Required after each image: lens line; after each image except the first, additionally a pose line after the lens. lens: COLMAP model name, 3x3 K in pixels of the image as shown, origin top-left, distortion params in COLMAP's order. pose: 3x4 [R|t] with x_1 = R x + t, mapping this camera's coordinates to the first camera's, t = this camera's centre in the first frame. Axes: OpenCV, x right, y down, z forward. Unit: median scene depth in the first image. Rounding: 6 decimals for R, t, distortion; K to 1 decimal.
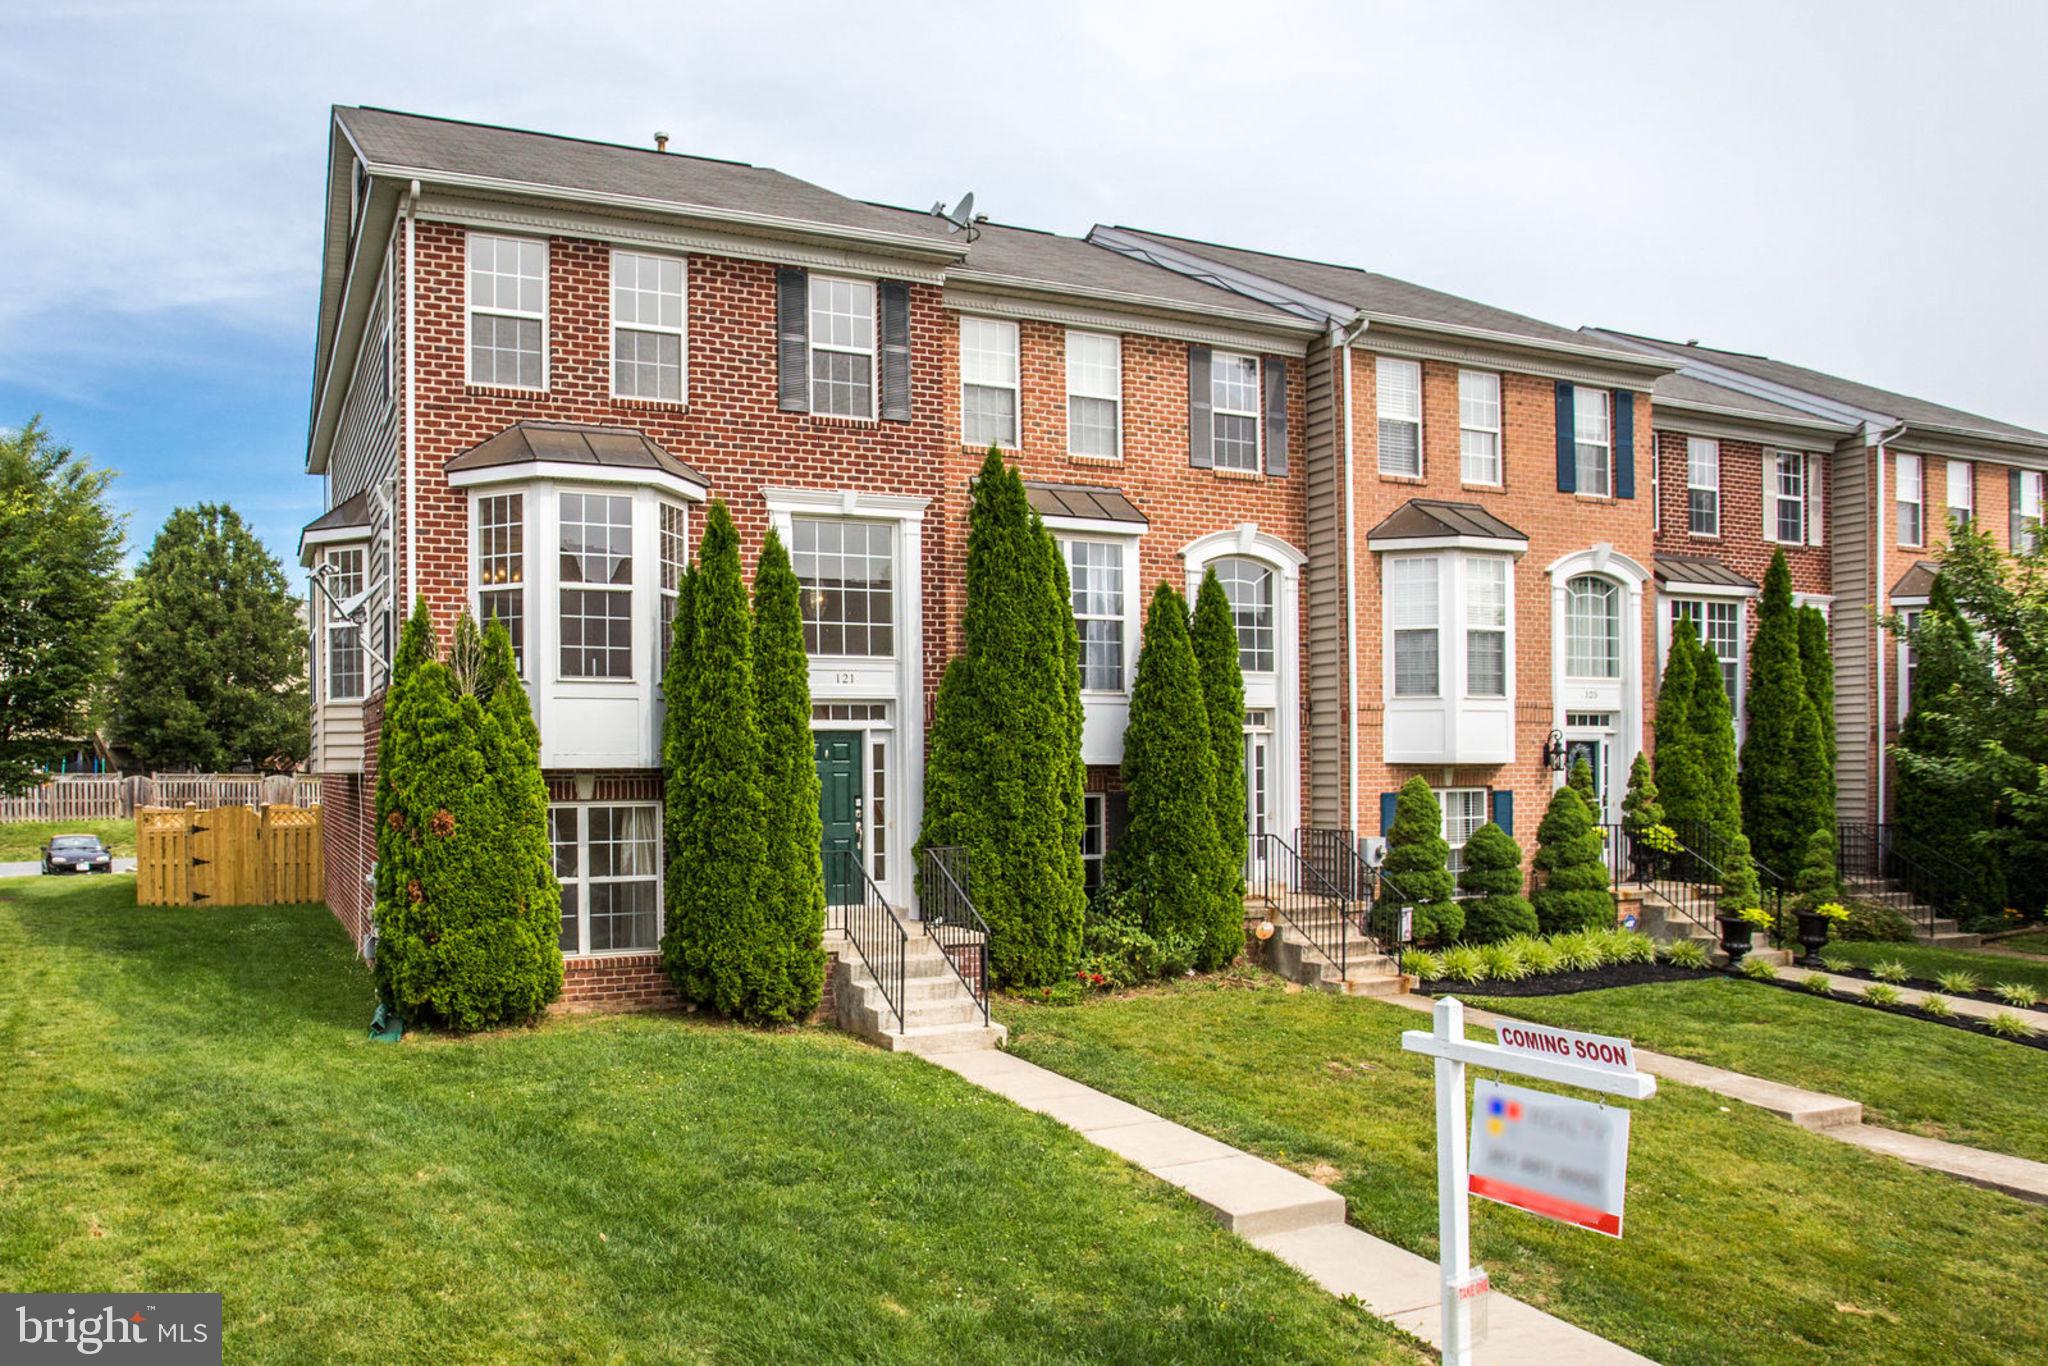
lens RADIAL K [[1396.6, 0, 778.9], [0, 1396.6, 763.5], [0, 0, 1]] dist [-0.055759, 0.000026]
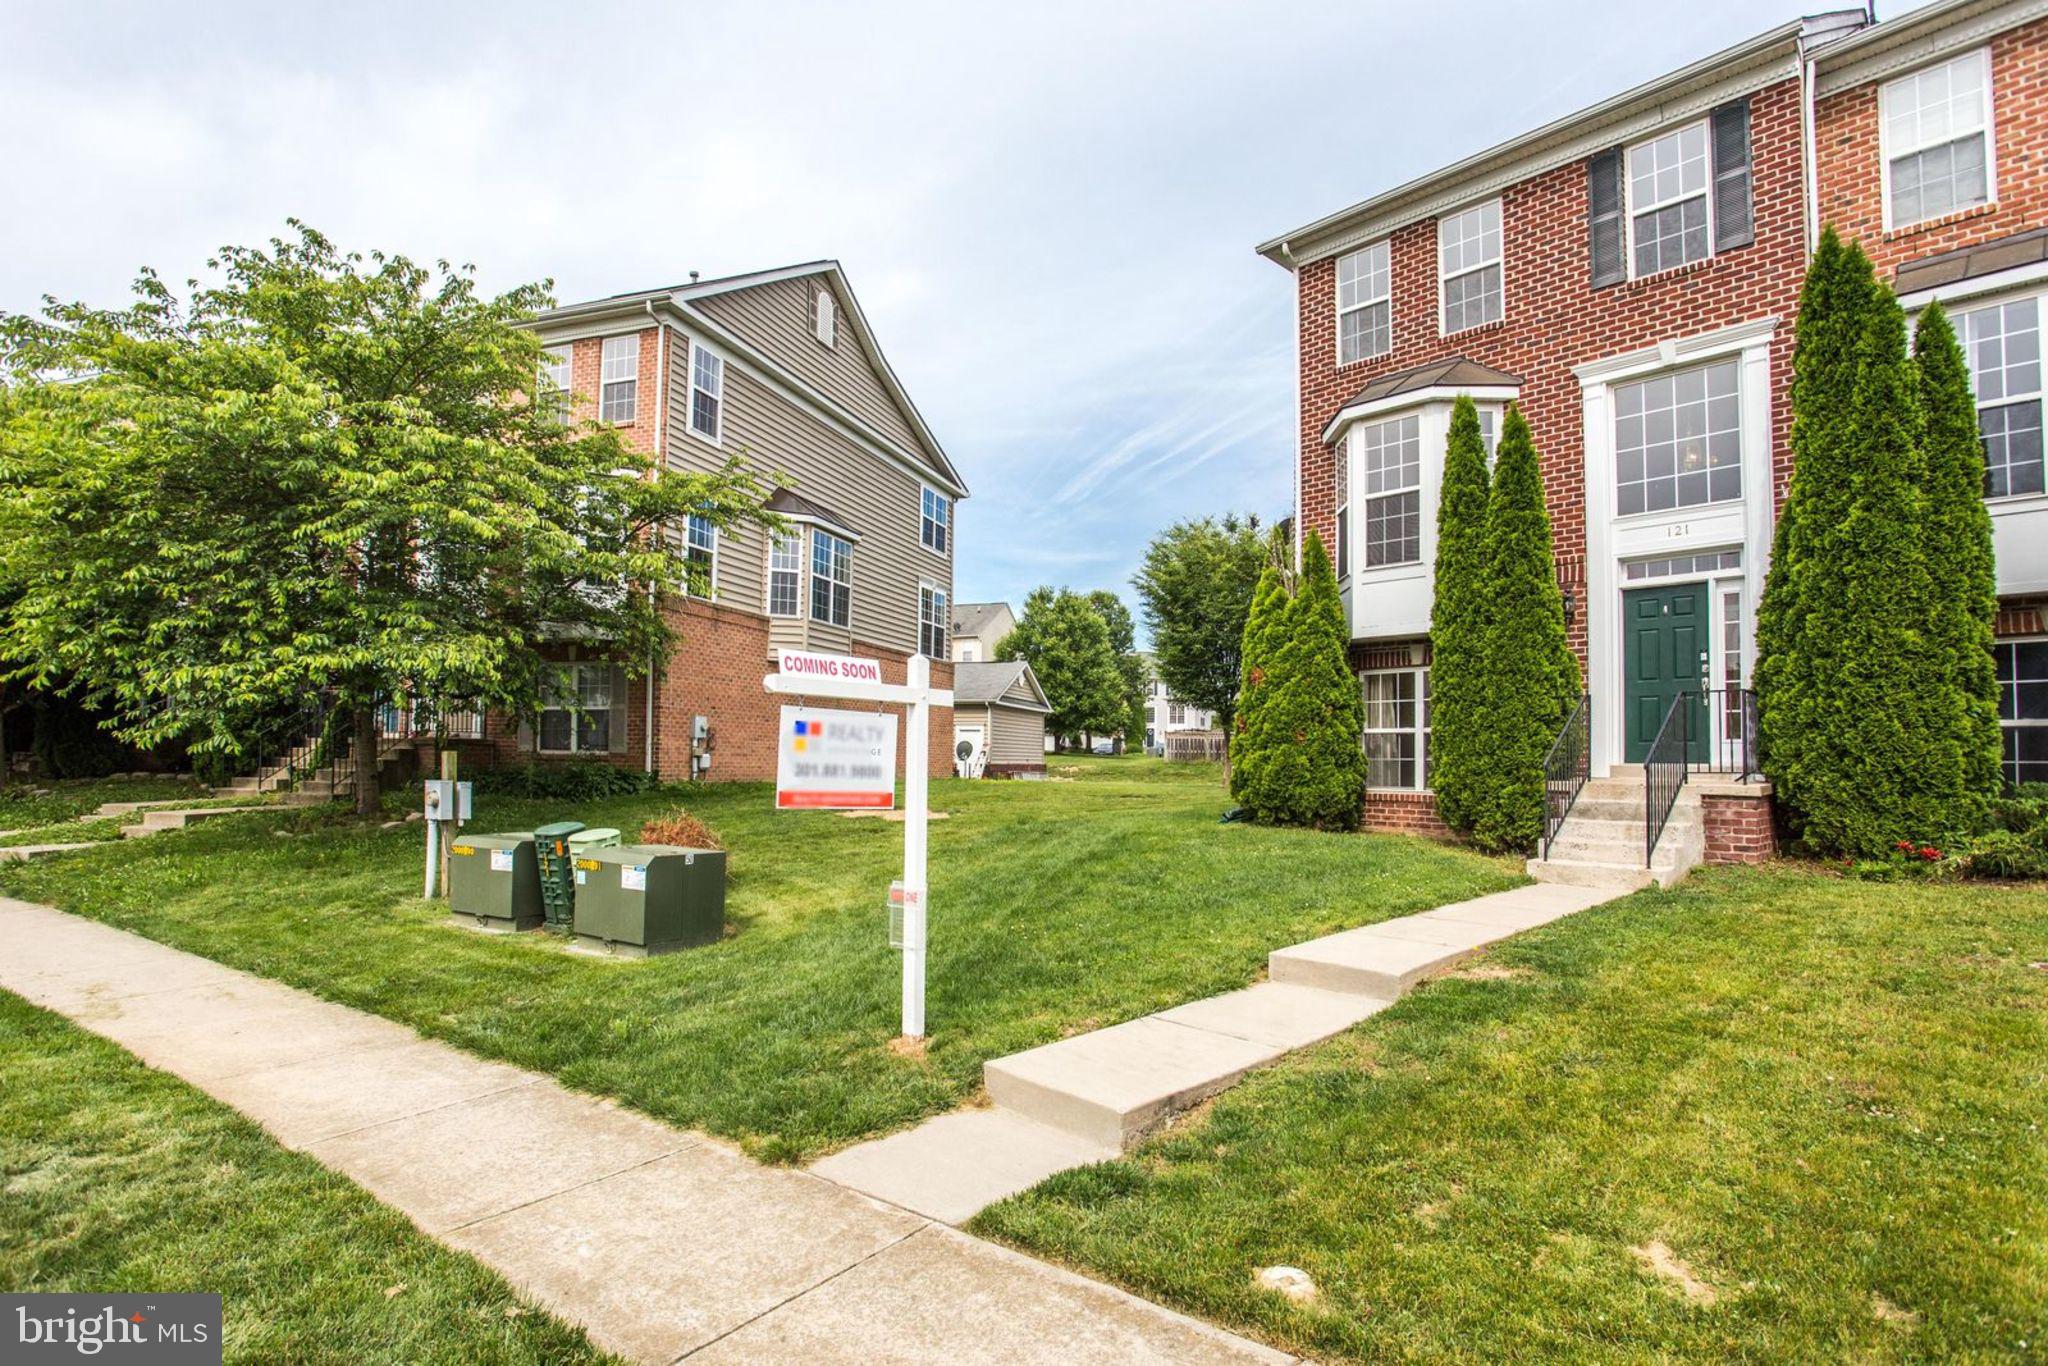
lens RADIAL K [[1050.5, 0, 1012.9], [0, 1050.5, 715.7], [0, 0, 1]] dist [-0.048747, 0.023198]
pose [[0.358364, -0.030168, -0.933094, 0.546746], [-0.014101, 0.999189, -0.037721, 0.101751], [0.933476, 0.026675, 0.357648, 0.305950]]
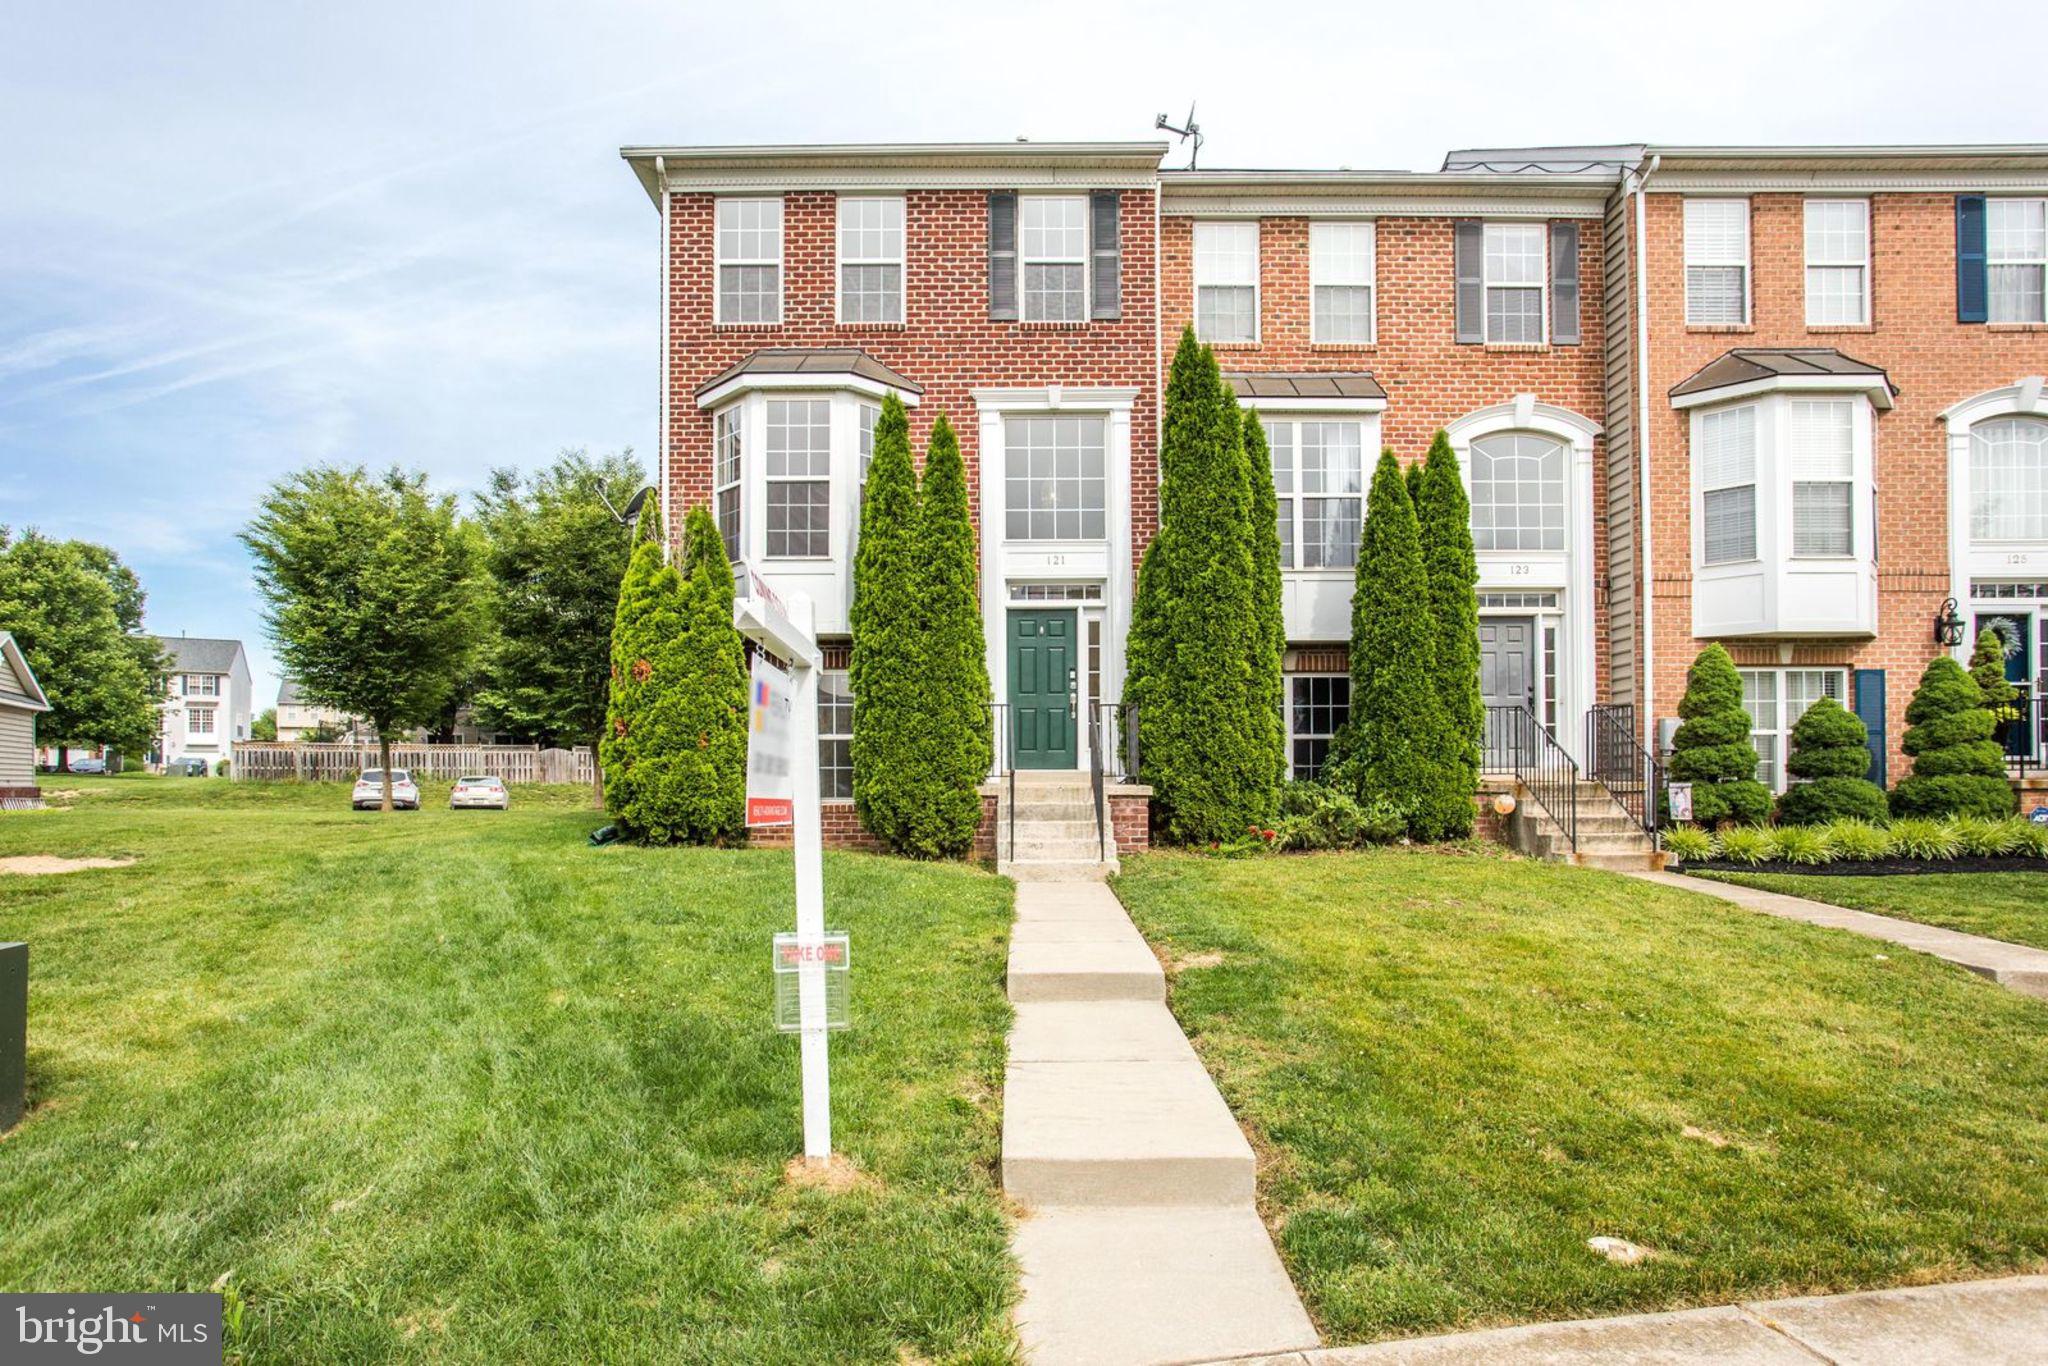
lens RADIAL K [[1122.1, 0, 1022.7], [0, 1122.1, 769.9], [0, 0, 1]] dist [-0.024253, 0.012215]
pose [[0.932417, -0.002273, -0.361377, 0.335798], [-0.002242, 0.999925, -0.012073, 0.112230], [0.361377, 0.012068, 0.932342, 0.175144]]
